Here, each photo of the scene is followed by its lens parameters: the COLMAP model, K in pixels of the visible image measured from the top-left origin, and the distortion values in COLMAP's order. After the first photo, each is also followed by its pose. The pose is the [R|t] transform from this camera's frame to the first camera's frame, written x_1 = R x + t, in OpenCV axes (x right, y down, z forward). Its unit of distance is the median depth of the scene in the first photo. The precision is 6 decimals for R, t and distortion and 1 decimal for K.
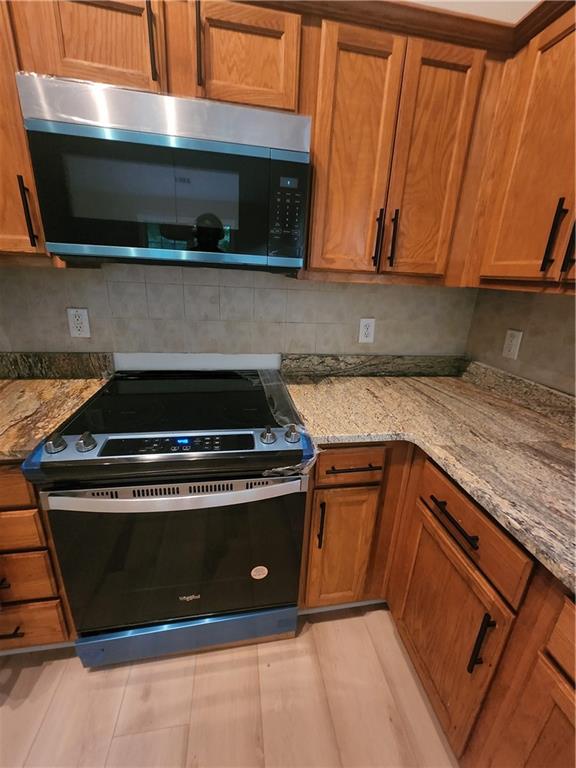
lens RADIAL K [[318.2, 0, 292.2], [0, 318.2, 374.2], [0, 0, 1]] dist [-0.004055, 0.000178]
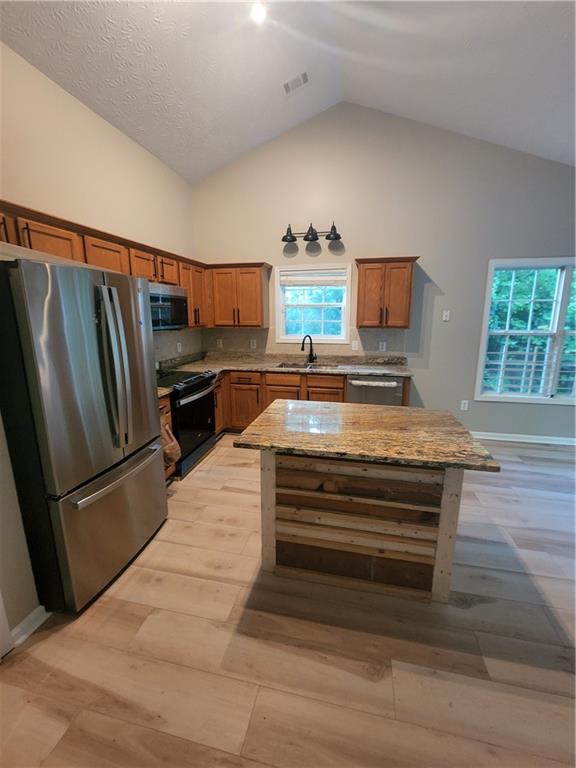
lens RADIAL K [[318.2, 0, 290.2], [0, 318.2, 376.4], [0, 0, 1]] dist [-0.004055, 0.000178]
pose [[0.371700, -0.229746, 0.899475, -2.418873], [0.298035, 0.947138, 0.118760, 0.064572], [-0.879212, 0.223932, 0.420524, -1.089500]]
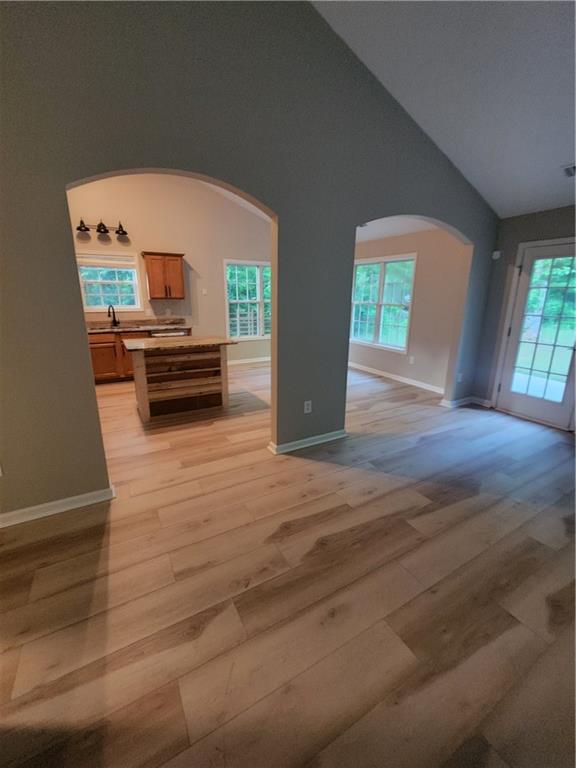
lens RADIAL K [[318.2, 0, 290.2], [0, 318.2, 376.8], [0, 0, 1]] dist [-0.004055, 0.000178]
pose [[-0.346911, -0.286606, 0.893034, -6.985903], [0.258080, 0.886237, 0.384679, -0.252730], [-0.901691, 0.363924, -0.233479, -0.412059]]
